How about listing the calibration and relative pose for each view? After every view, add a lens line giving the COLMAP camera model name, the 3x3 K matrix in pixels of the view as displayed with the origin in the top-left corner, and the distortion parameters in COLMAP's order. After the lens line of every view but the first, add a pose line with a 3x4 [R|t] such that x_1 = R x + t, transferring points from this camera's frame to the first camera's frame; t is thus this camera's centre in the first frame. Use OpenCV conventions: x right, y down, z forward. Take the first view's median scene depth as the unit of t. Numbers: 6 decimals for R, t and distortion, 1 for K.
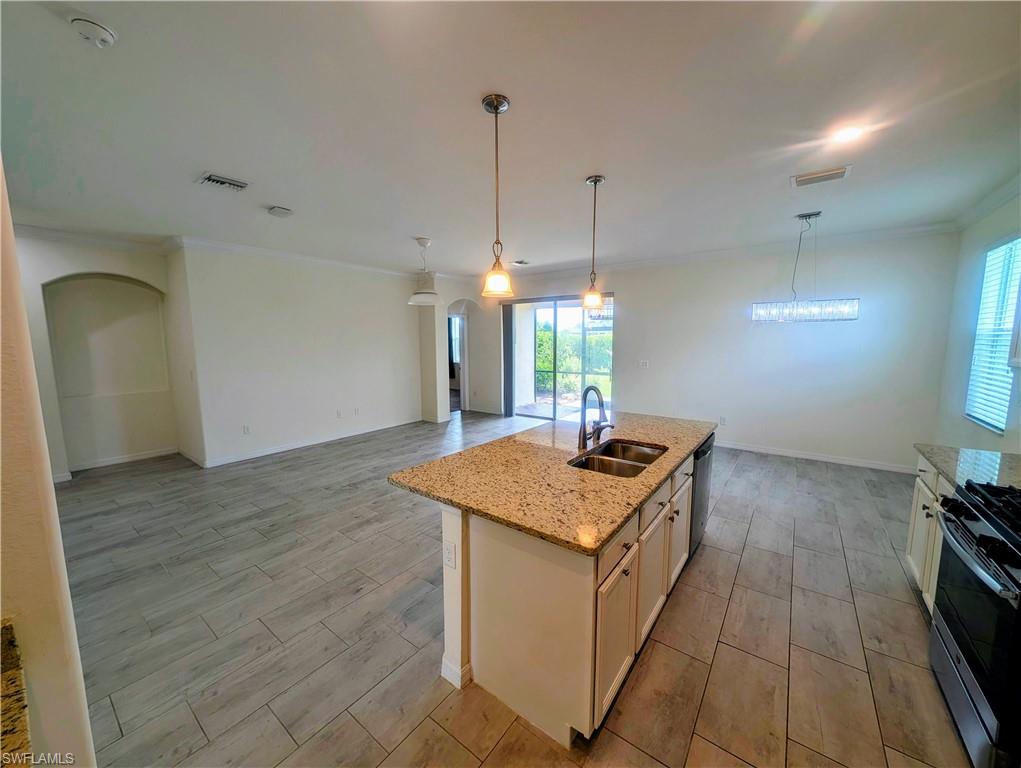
lens RADIAL K [[385.6, 0, 510.0], [0, 385.6, 377.7], [0, 0, 1]] dist [-0.000432, -0.001084]
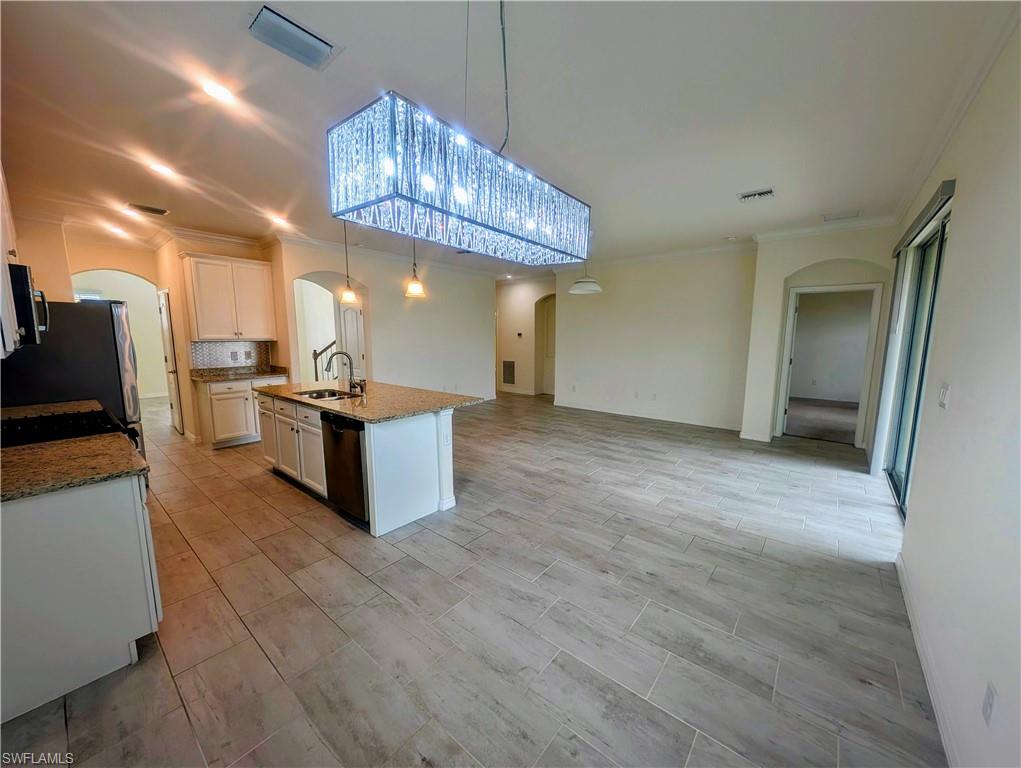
lens RADIAL K [[385.6, 0, 509.9], [0, 385.6, 387.6], [0, 0, 1]] dist [-0.000432, -0.001084]
pose [[-0.046482, 0.144150, -0.988464, 1.045055], [-0.102272, 0.983647, 0.148256, -0.083605], [0.993670, 0.107984, -0.030980, 1.029841]]
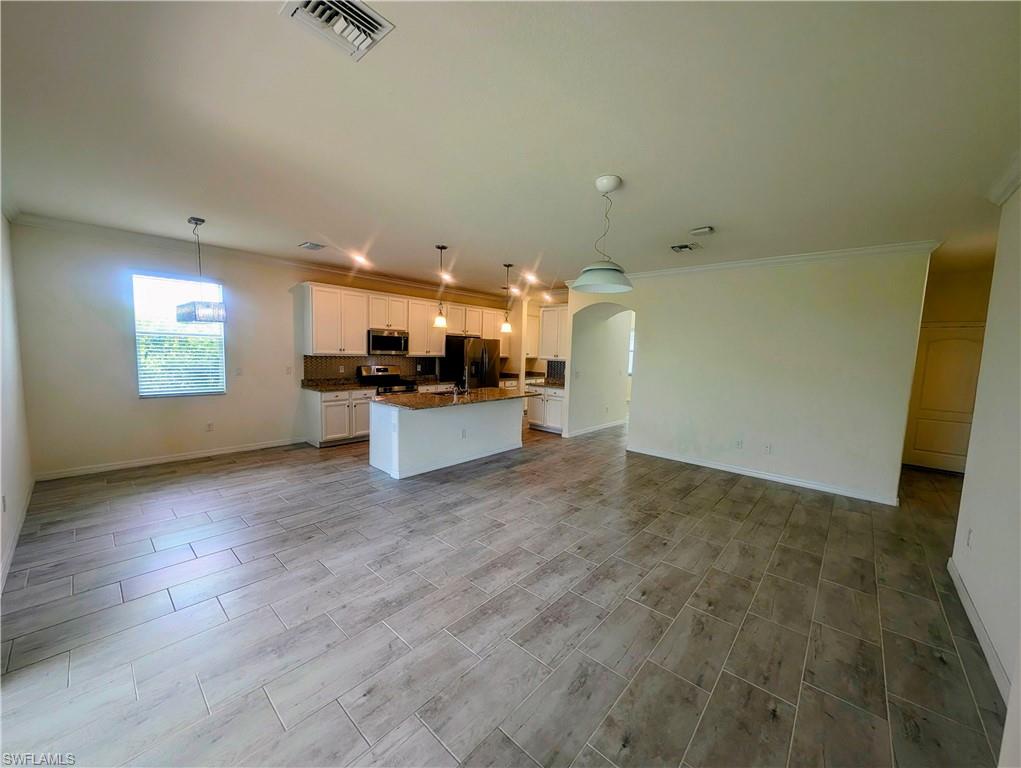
lens RADIAL K [[385.6, 0, 508.6], [0, 385.6, 388.0], [0, 0, 1]] dist [-0.000432, -0.001084]
pose [[-0.996102, -0.032606, 0.081965, -0.151501], [-0.015223, 0.978778, 0.204357, -0.196921], [-0.086888, 0.202312, -0.975459, 1.940138]]
